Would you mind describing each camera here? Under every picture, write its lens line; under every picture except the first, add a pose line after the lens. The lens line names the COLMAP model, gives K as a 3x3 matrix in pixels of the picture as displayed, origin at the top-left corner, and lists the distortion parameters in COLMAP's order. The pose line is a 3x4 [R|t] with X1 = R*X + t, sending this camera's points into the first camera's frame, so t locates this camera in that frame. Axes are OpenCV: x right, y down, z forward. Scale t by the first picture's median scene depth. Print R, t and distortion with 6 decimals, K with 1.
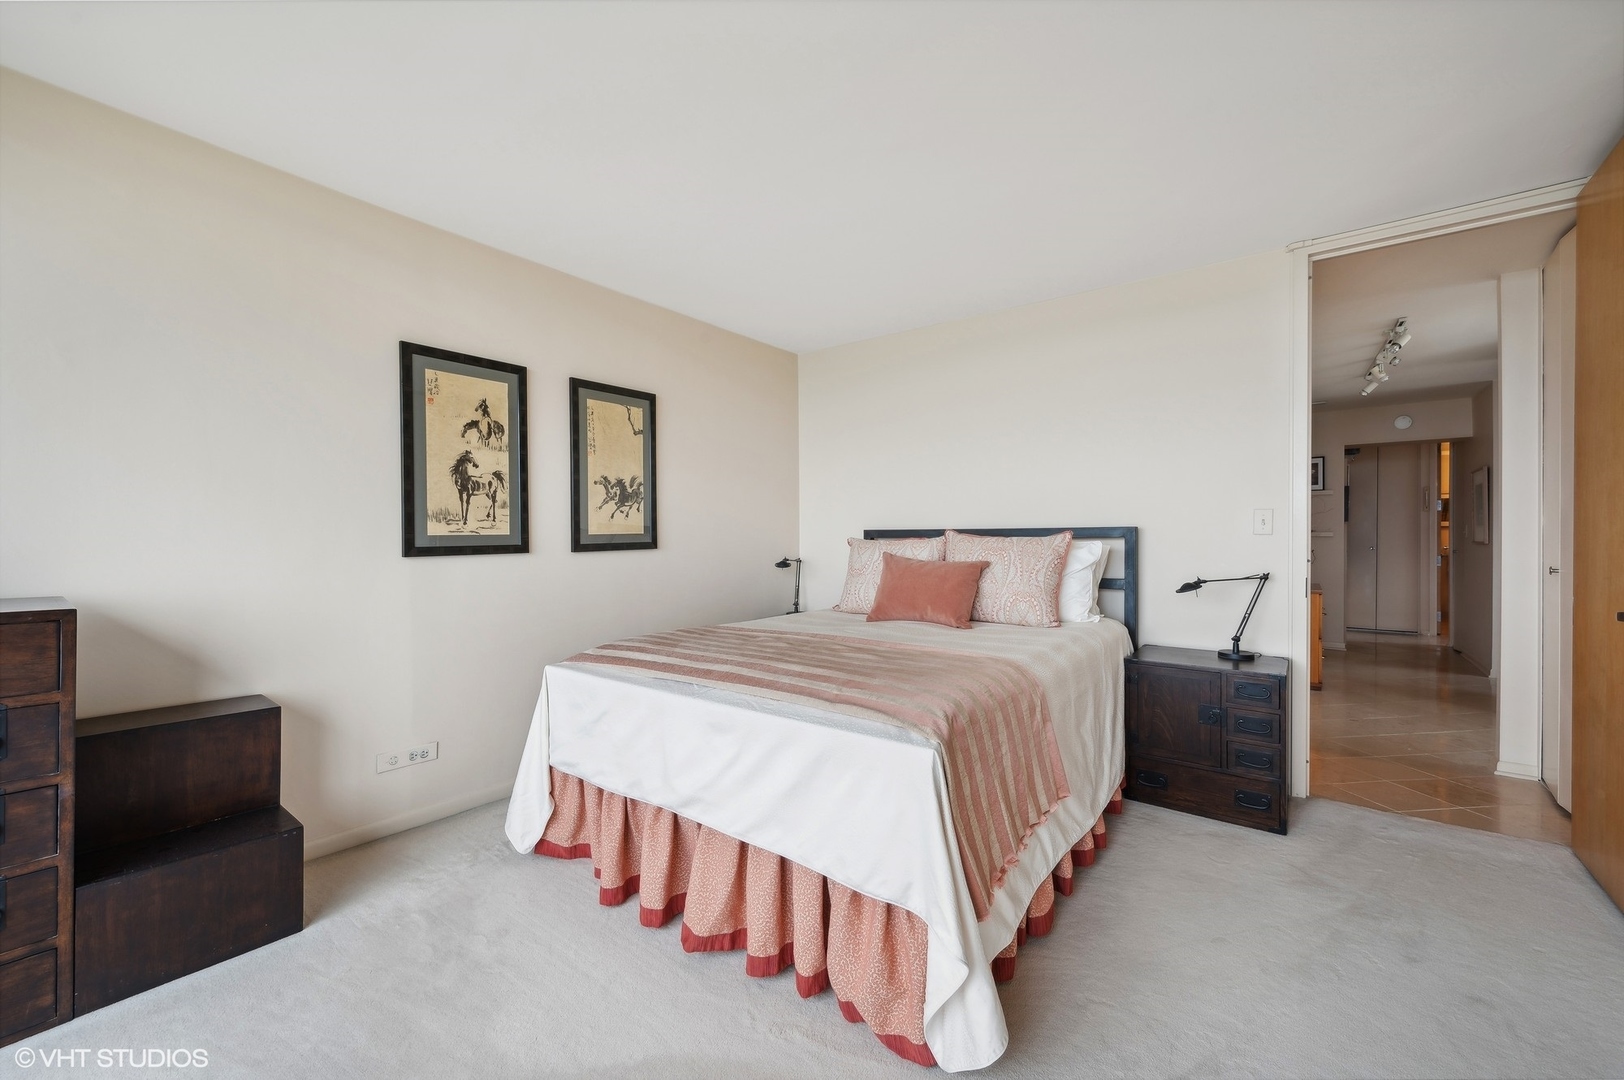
lens RADIAL K [[633.6, 0, 810.5], [0, 633.6, 539.1], [0, 0, 1]] dist [-0.000205, 0.000062]
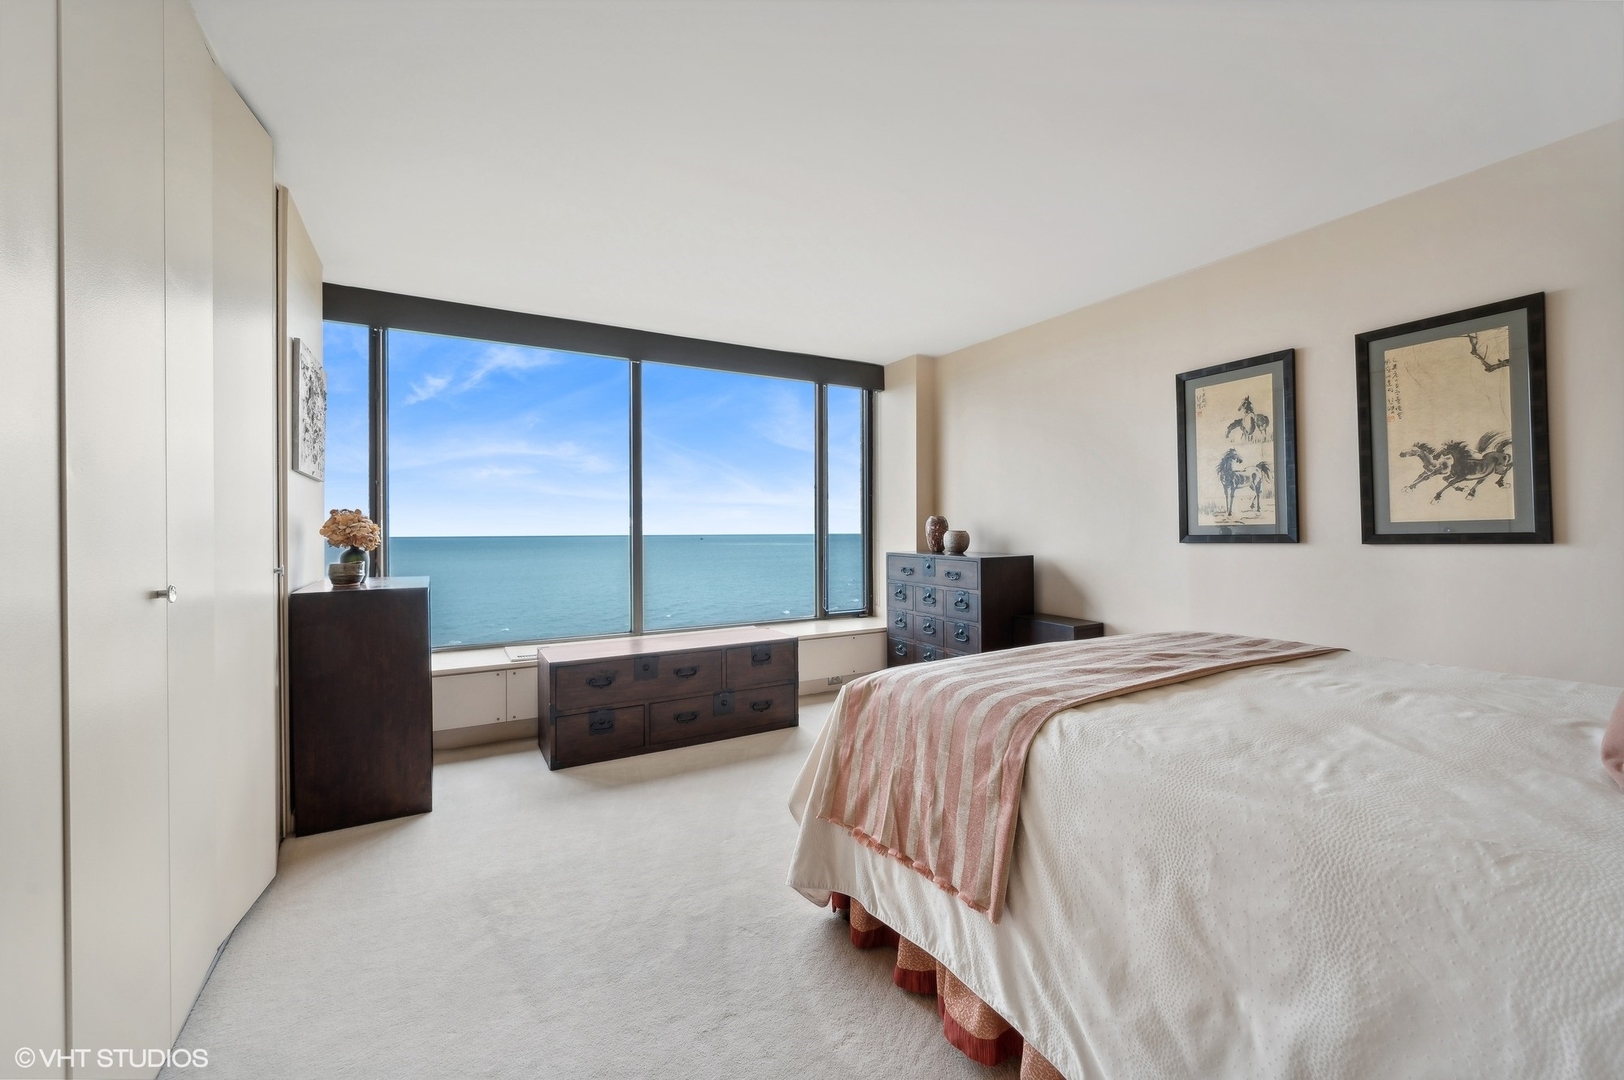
lens RADIAL K [[633.6, 0, 813.1], [0, 633.6, 531.0], [0, 0, 1]] dist [-0.000205, 0.000062]
pose [[-0.385948, 0.010876, -0.922456, 0.745327], [0.010536, 0.999917, 0.007381, -0.011241], [0.922460, -0.006870, -0.386031, 0.731732]]
